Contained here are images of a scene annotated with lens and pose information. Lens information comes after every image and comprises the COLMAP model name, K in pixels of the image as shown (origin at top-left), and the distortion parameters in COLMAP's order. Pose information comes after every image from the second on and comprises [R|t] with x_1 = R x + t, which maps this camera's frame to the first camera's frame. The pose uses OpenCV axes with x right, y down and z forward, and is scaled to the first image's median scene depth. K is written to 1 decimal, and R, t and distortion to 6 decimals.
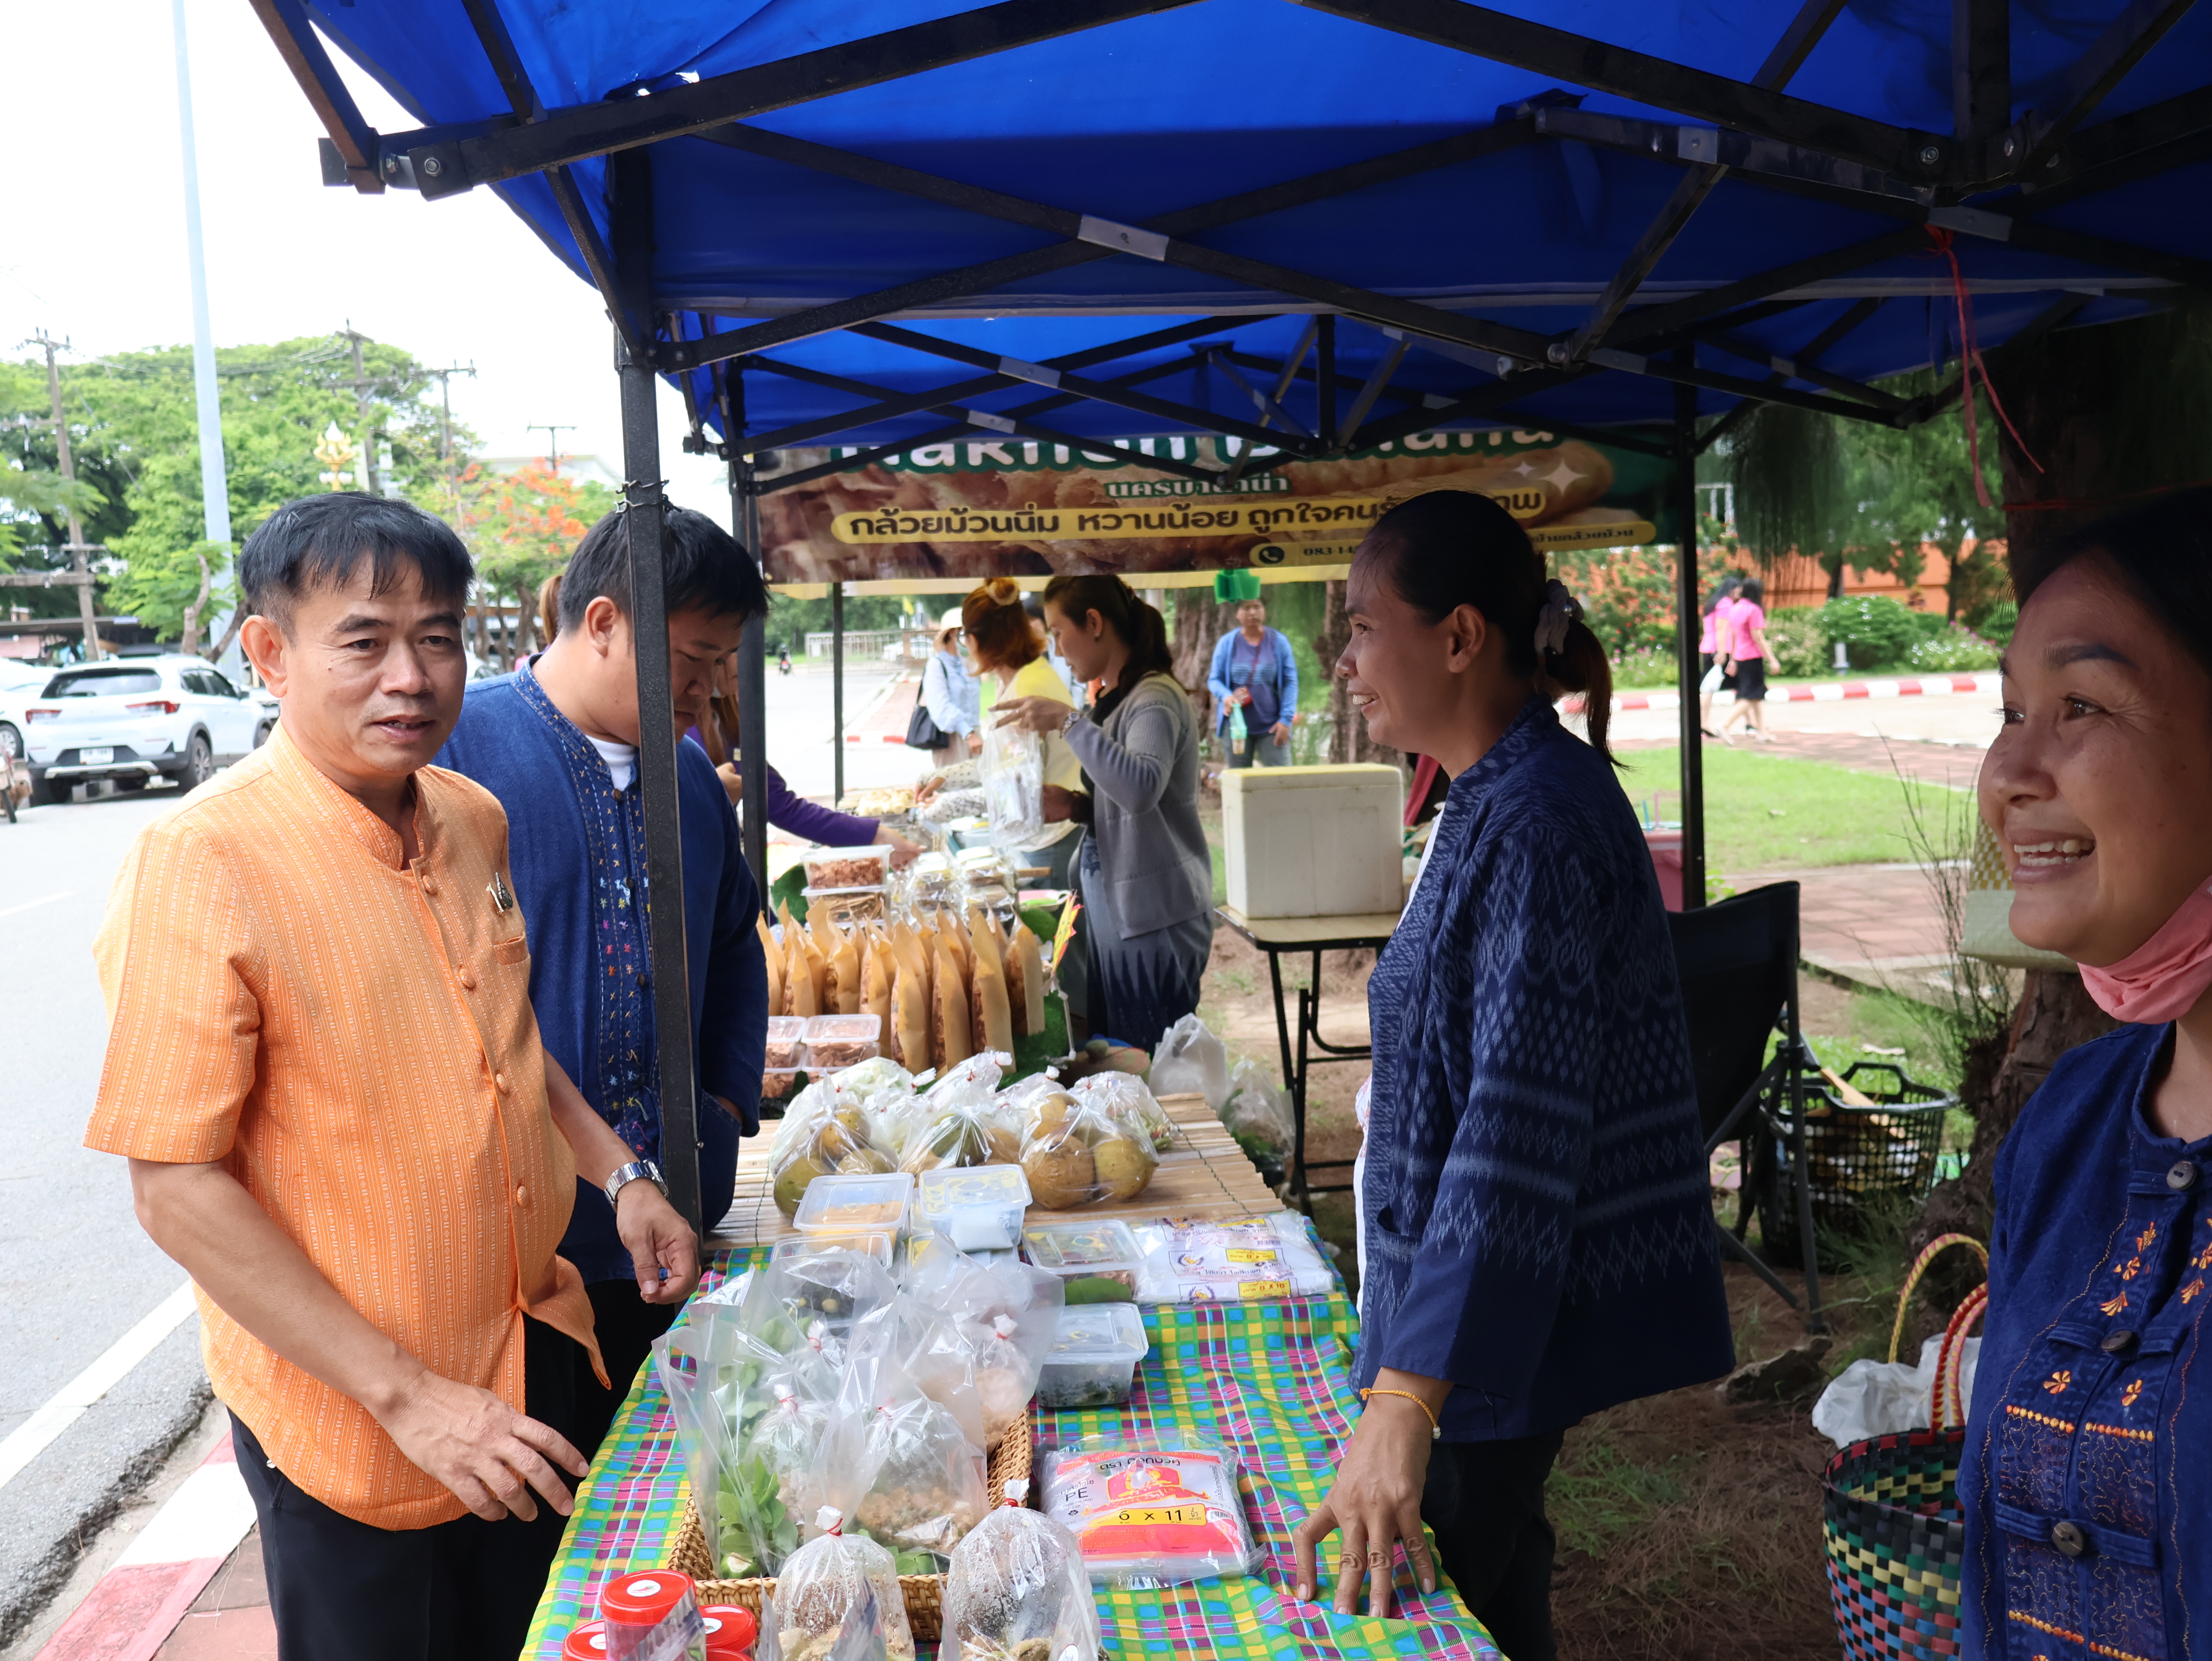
lens RADIAL K [[2056.0, 0, 1102.6], [0, 2056.0, 844.9], [0, 0, 1]] dist [-0.001282, 0.000000]
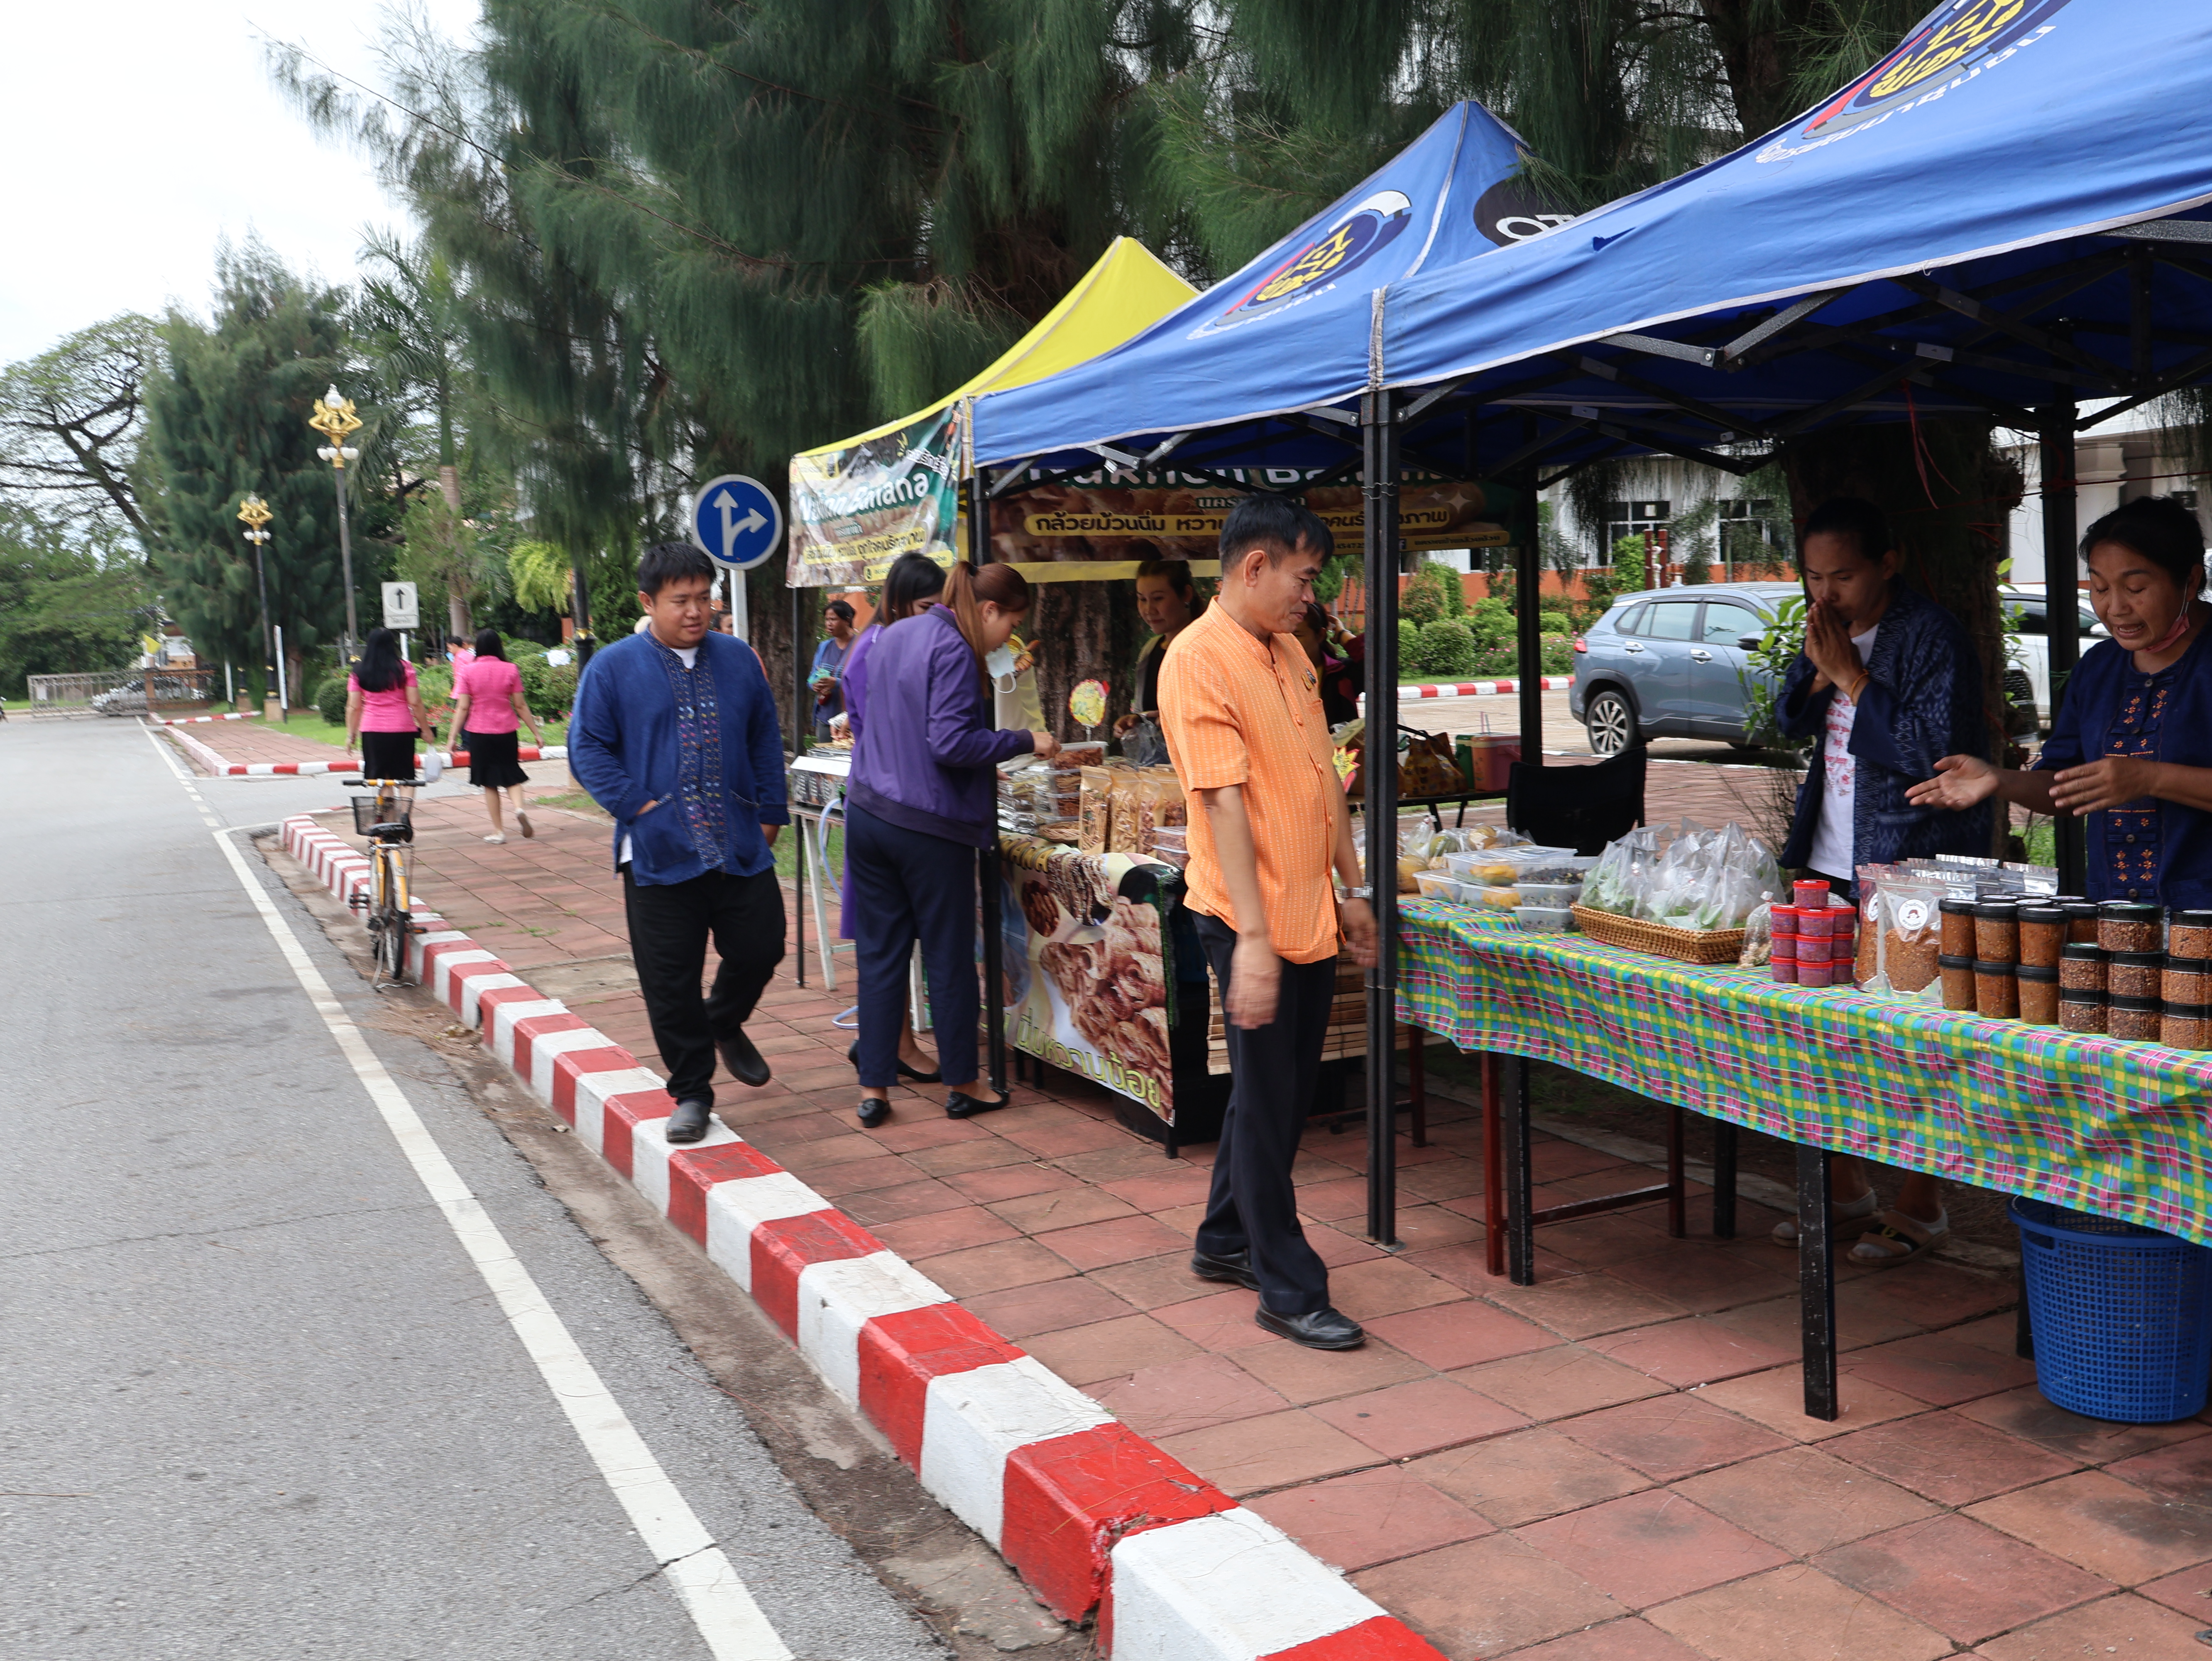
lens RADIAL K [[2056.0, 0, 1138.9], [0, 2056.0, 827.5], [0, 0, 1]] dist [-0.001282, 0.000000]
pose [[0.927270, -0.035094, 0.372745, -0.591787], [0.045563, 0.998775, -0.019310, 0.085874], [-0.371611, 0.034889, 0.927733, -0.340720]]
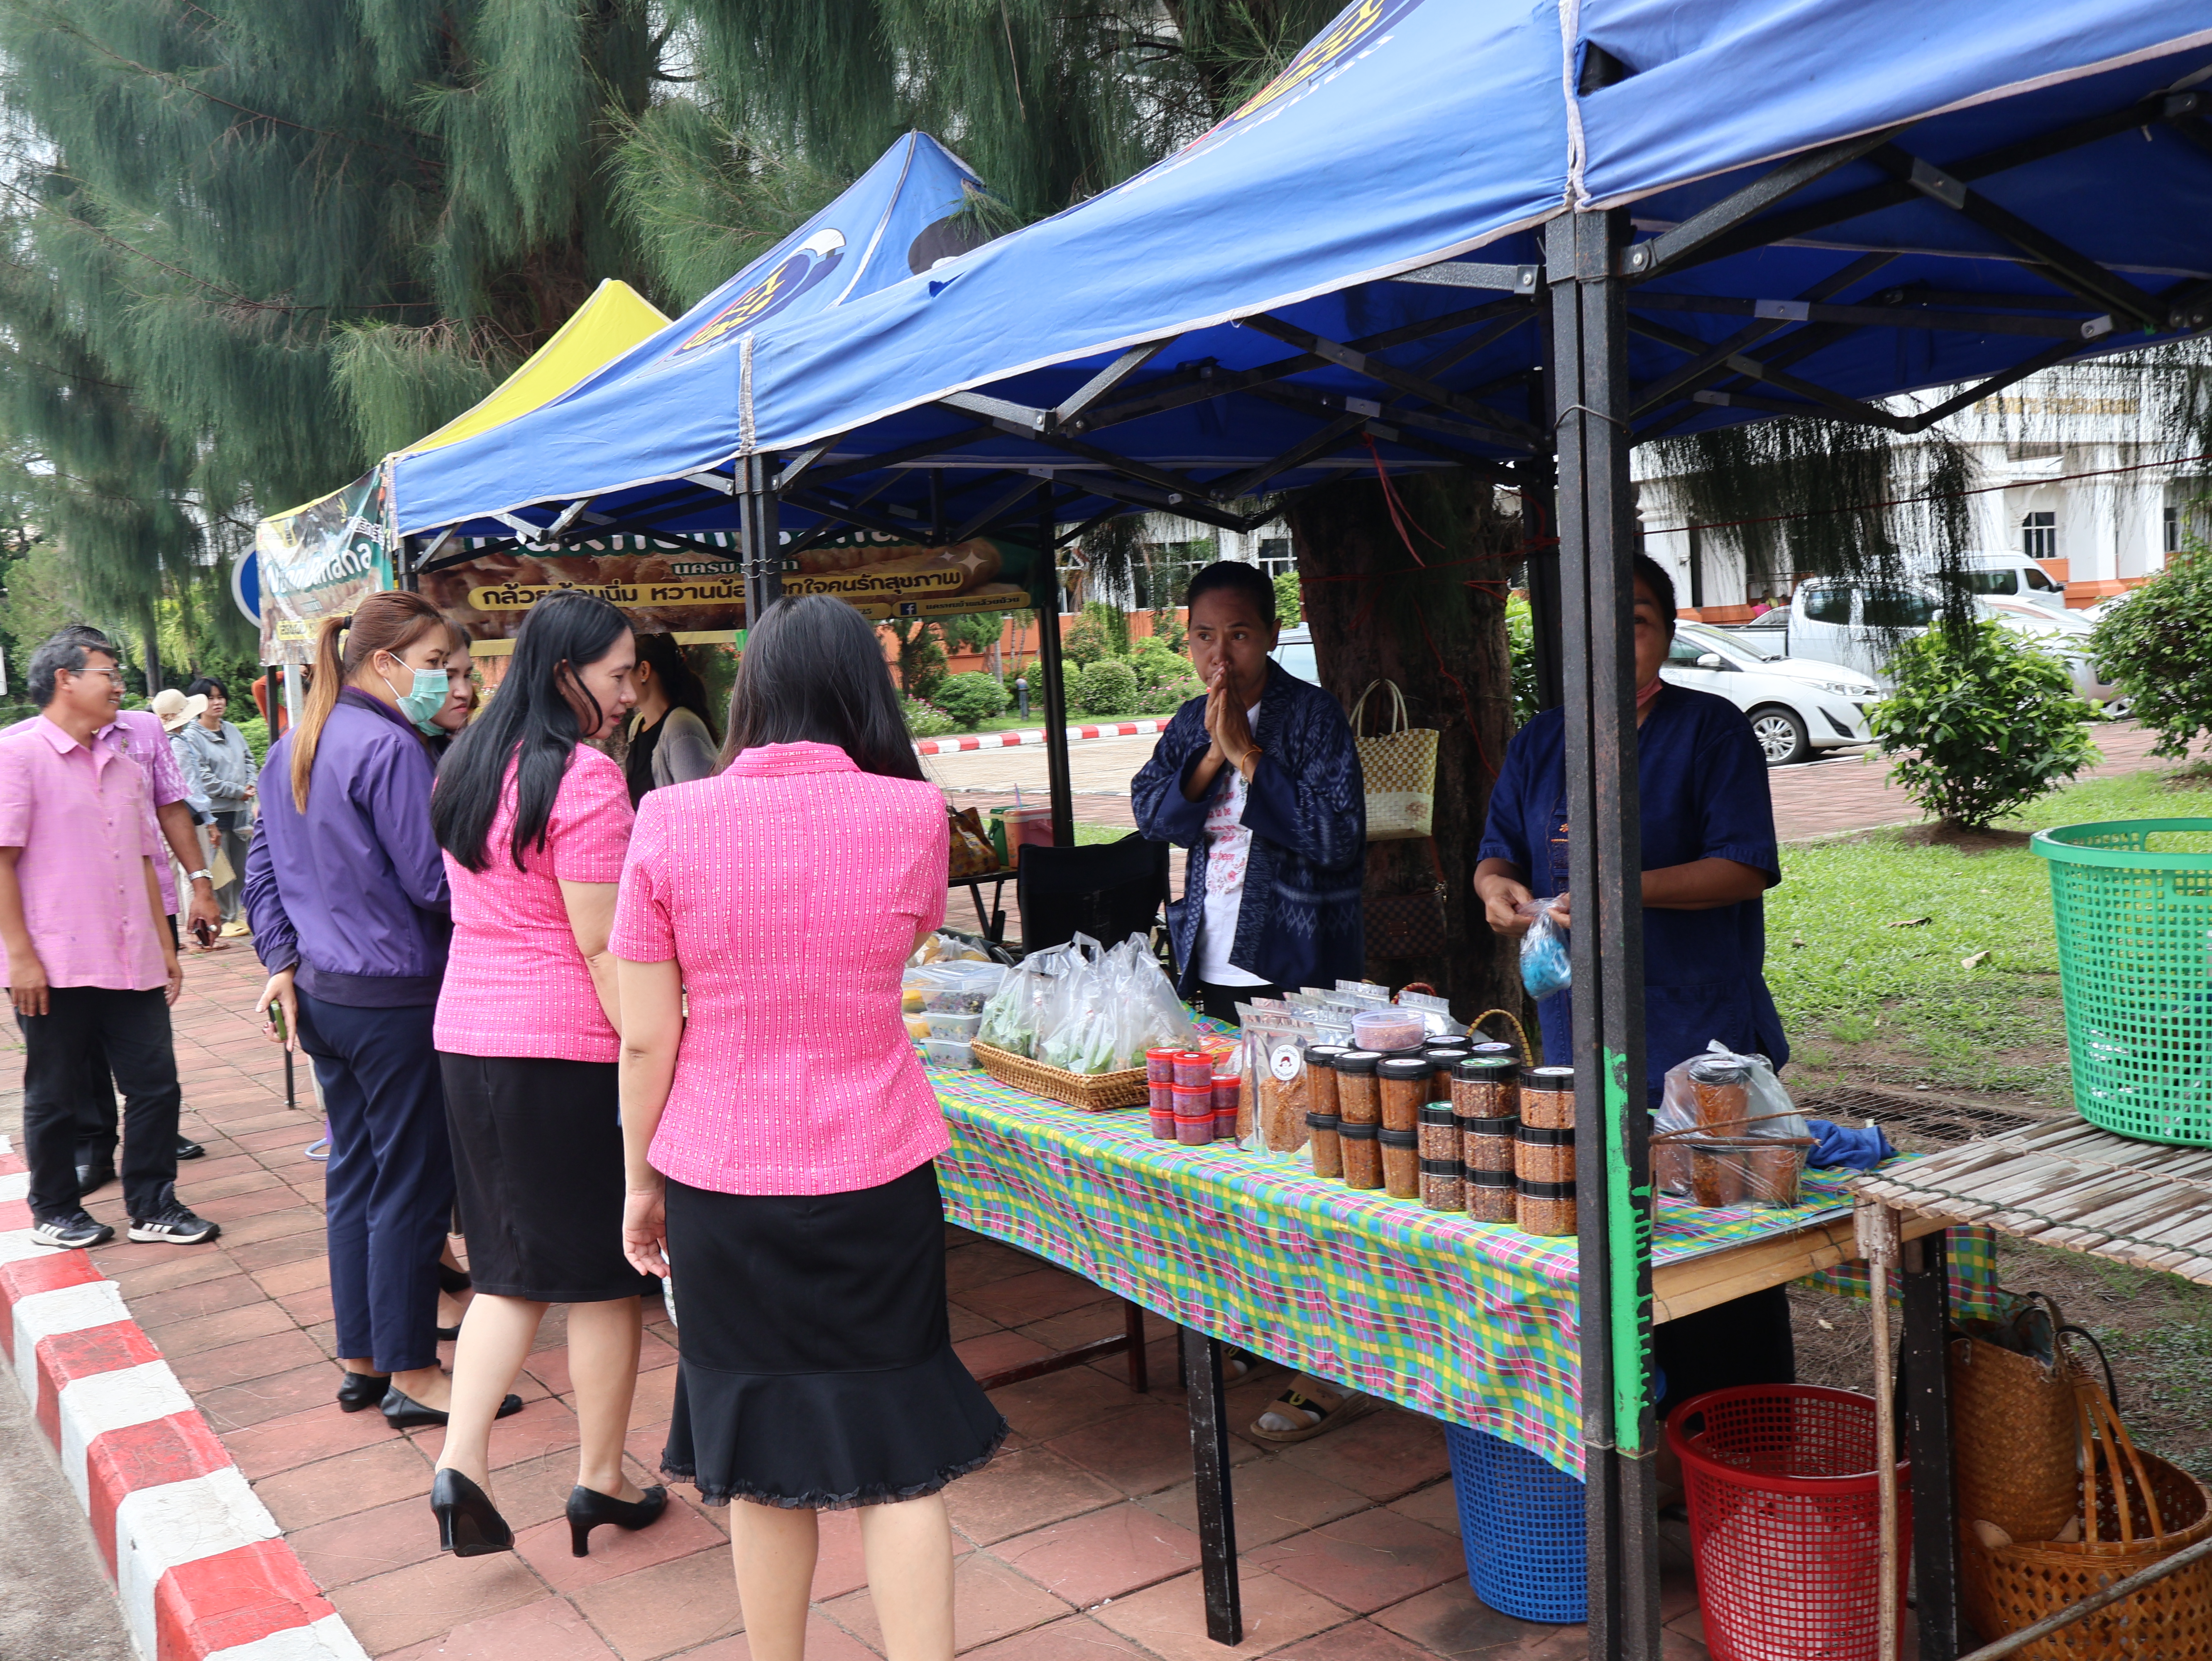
lens RADIAL K [[2056.0, 0, 1101.5], [0, 2056.0, 832.5], [0, 0, 1]] dist [-0.001282, 0.000000]
pose [[0.869252, -0.060182, 0.490693, -0.421918], [0.084257, 0.996076, -0.027092, 0.057540], [-0.487137, 0.064894, 0.870911, -0.291001]]
